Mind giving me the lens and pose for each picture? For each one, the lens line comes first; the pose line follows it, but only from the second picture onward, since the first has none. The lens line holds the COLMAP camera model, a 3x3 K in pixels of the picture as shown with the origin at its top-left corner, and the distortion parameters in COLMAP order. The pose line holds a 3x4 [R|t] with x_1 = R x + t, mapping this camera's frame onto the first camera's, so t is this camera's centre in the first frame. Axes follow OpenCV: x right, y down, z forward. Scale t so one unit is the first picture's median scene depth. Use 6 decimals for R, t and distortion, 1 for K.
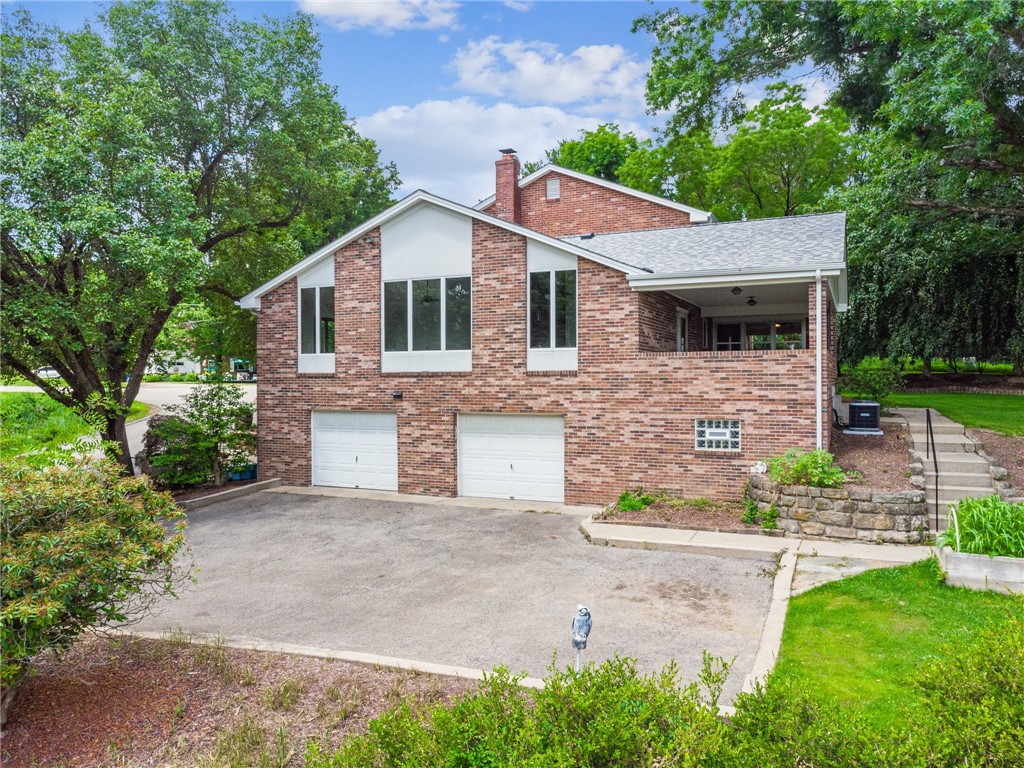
lens RADIAL K [[756.9, 0, 512.0], [0, 756.9, 384.0], [0, 0, 1]] dist [0.004599, 0.000569]
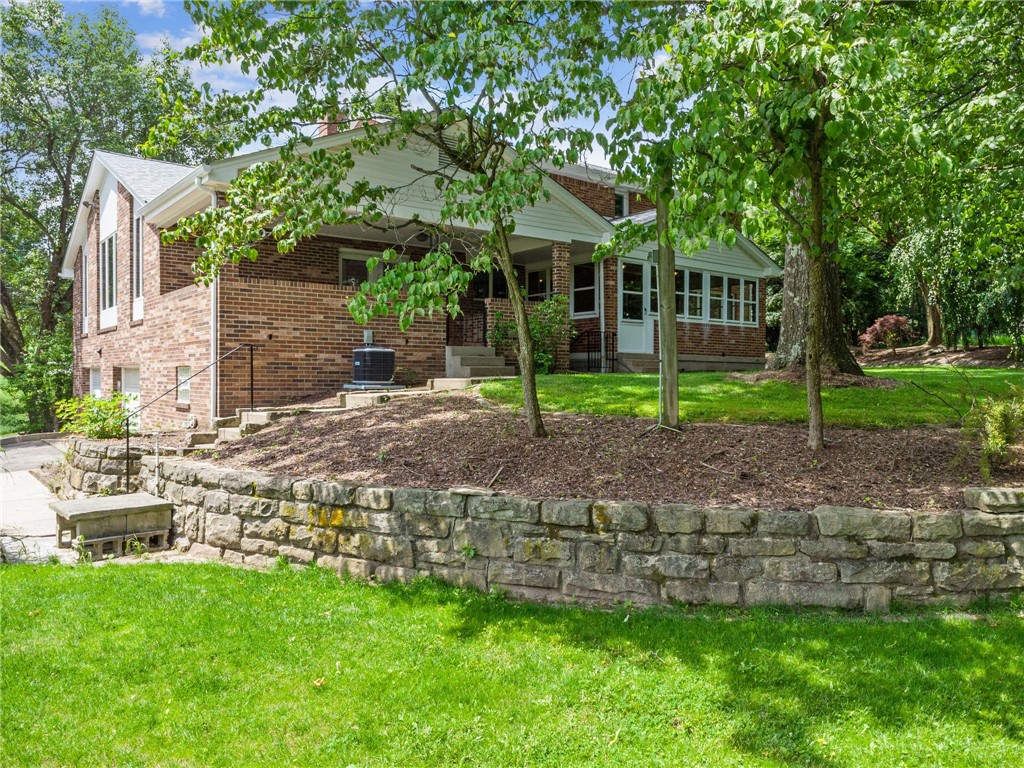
lens RADIAL K [[756.9, 0, 512.0], [0, 756.9, 384.0], [0, 0, 1]] dist [0.004599, 0.000569]
pose [[0.880161, 0.013076, -0.474496, 0.897907], [-0.015932, 0.999871, -0.001998, 0.055640], [0.474409, 0.009318, 0.880255, 0.371701]]
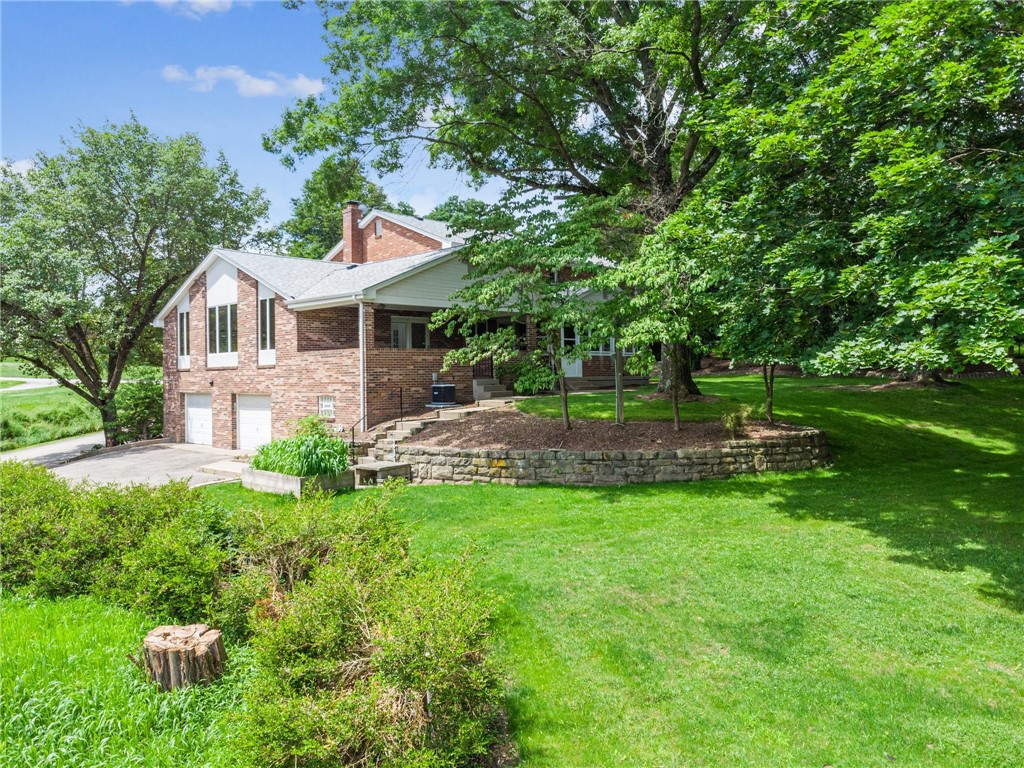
lens RADIAL K [[756.9, 0, 512.0], [0, 756.9, 384.0], [0, 0, 1]] dist [0.004599, 0.000569]
pose [[0.944232, -0.004598, -0.329250, 0.977584], [0.005573, 0.999982, 0.002016, 0.019267], [0.329235, -0.003738, 0.944241, -0.251706]]
